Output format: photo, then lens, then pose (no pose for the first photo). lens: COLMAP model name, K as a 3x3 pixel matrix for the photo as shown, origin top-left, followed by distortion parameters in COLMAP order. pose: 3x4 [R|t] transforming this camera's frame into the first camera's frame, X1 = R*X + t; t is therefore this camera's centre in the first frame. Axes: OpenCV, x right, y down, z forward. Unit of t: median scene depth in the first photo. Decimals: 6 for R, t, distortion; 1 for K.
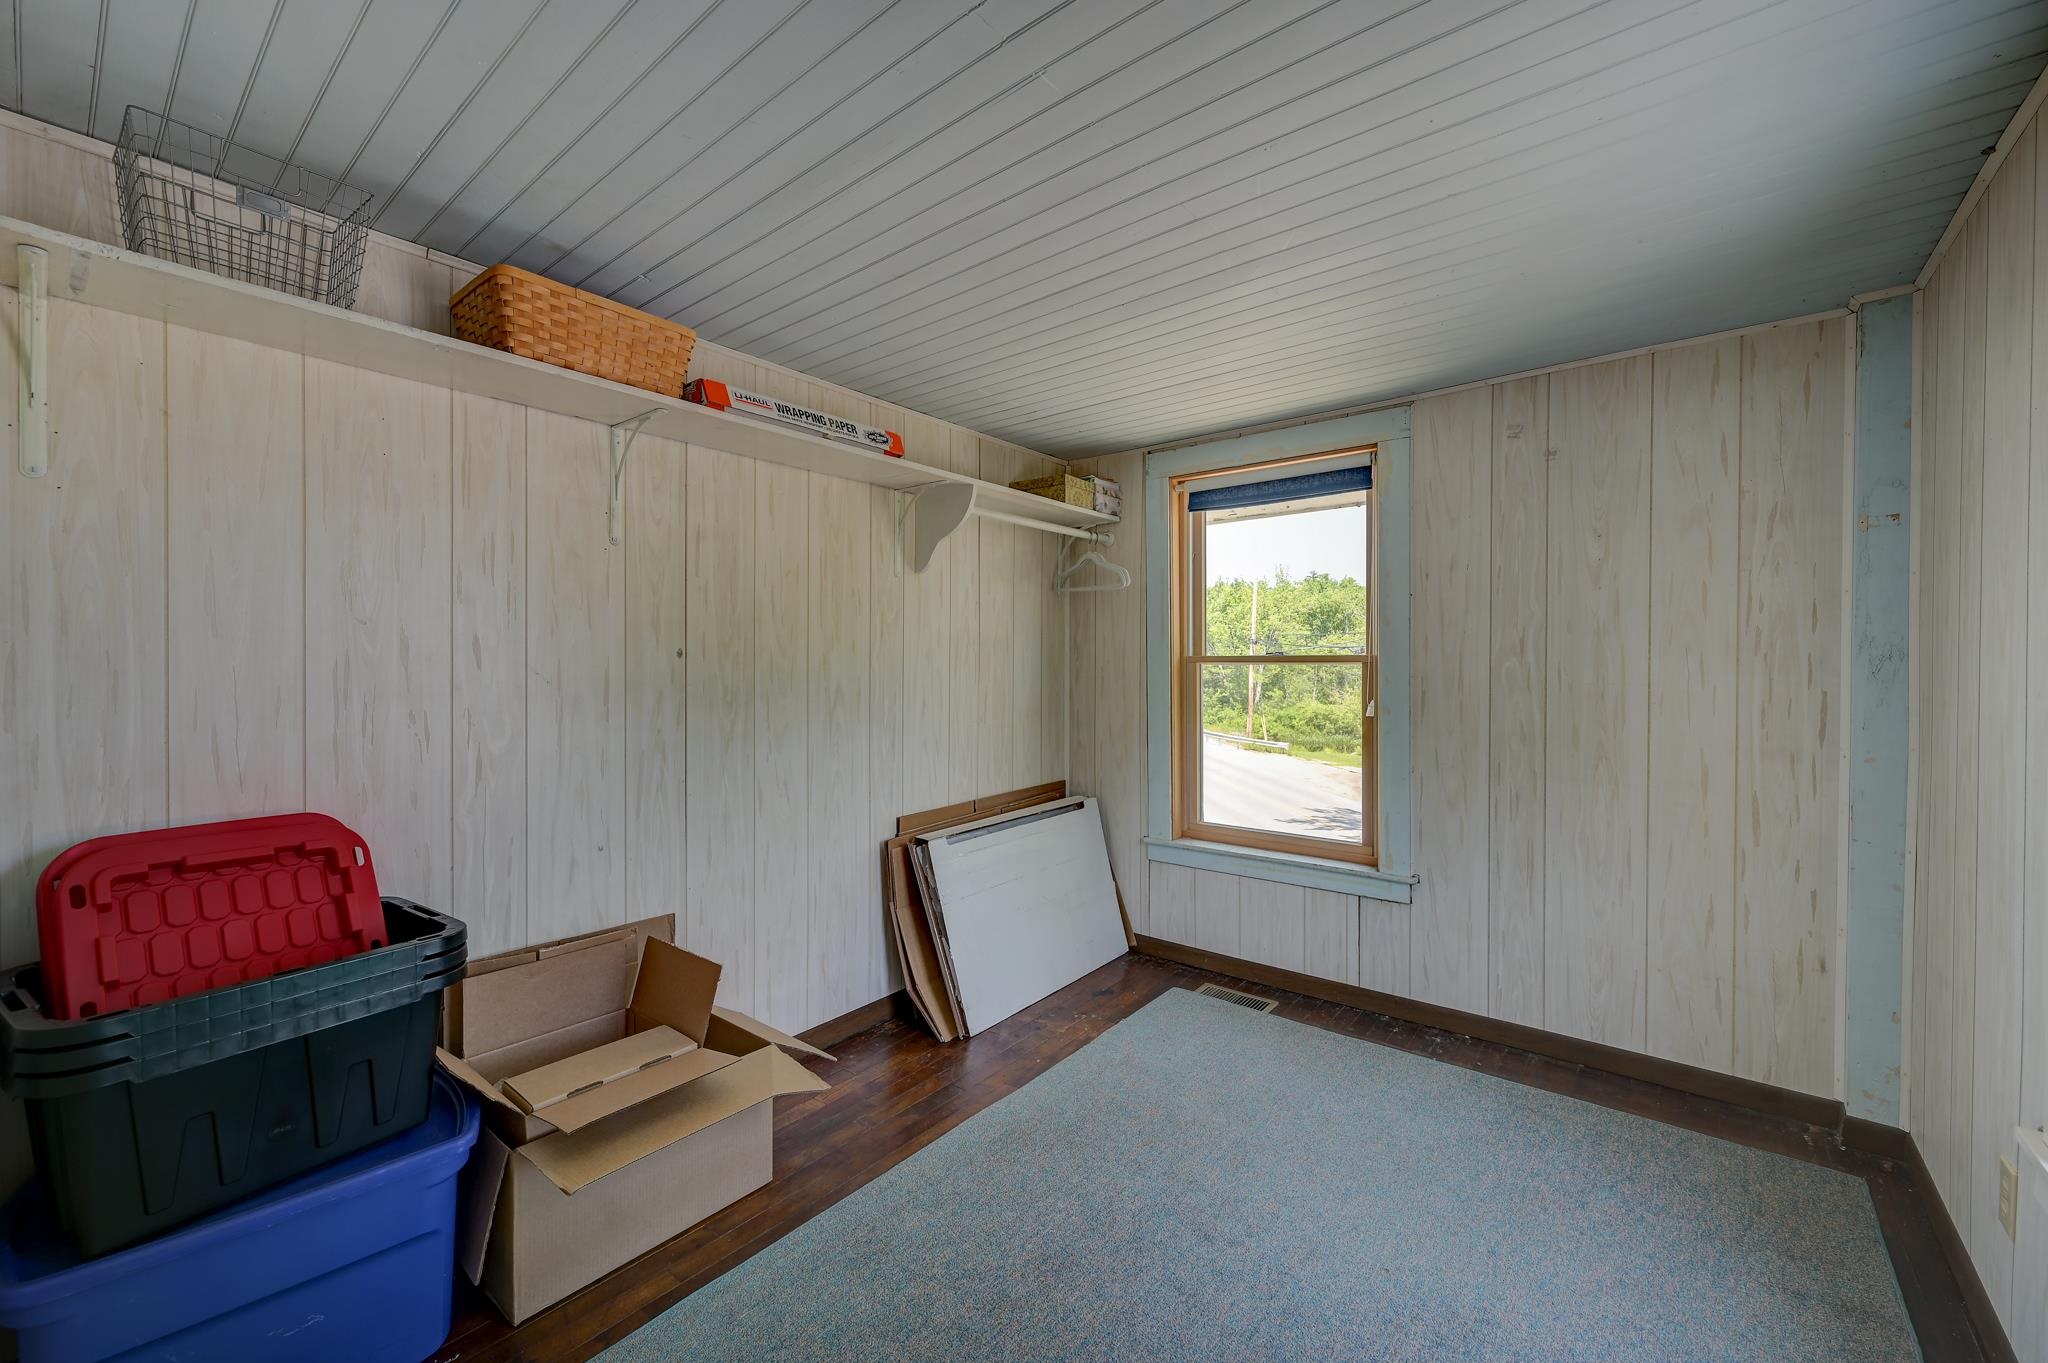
lens RADIAL K [[818.2, 0, 1023.5], [0, 818.2, 676.0], [0, 0, 1]] dist [-0.001491, 0.000212]
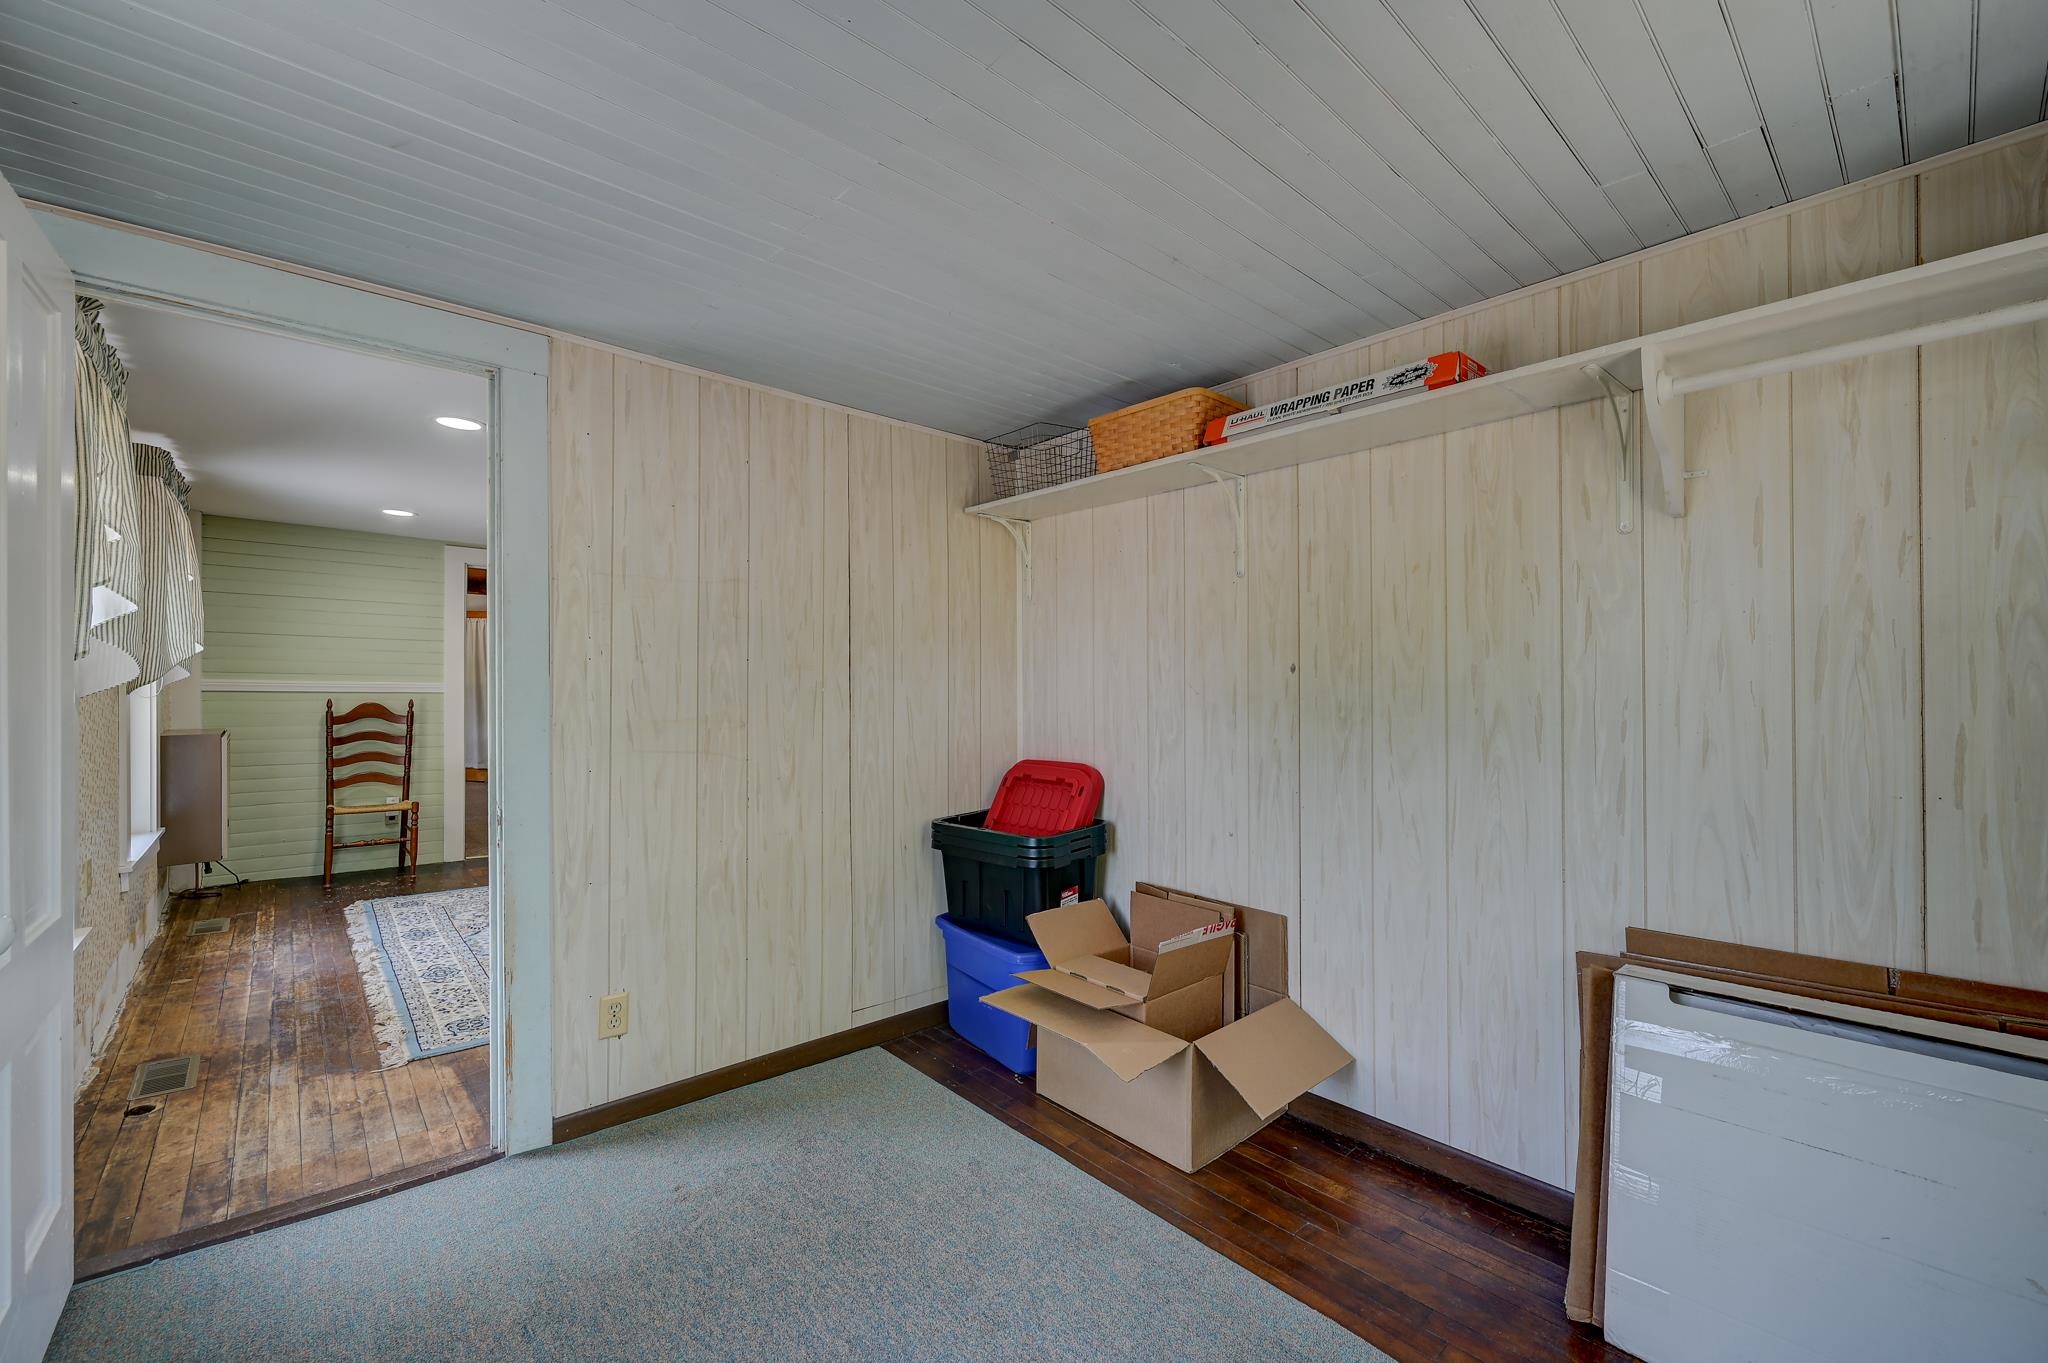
lens RADIAL K [[818.2, 0, 1023.5], [0, 818.2, 676.0], [0, 0, 1]] dist [-0.001491, 0.000212]
pose [[-0.154984, -0.007845, -0.987886, 0.649981], [-0.007250, 0.999951, -0.006804, -0.008533], [0.987890, 0.006107, -0.155033, 0.809693]]
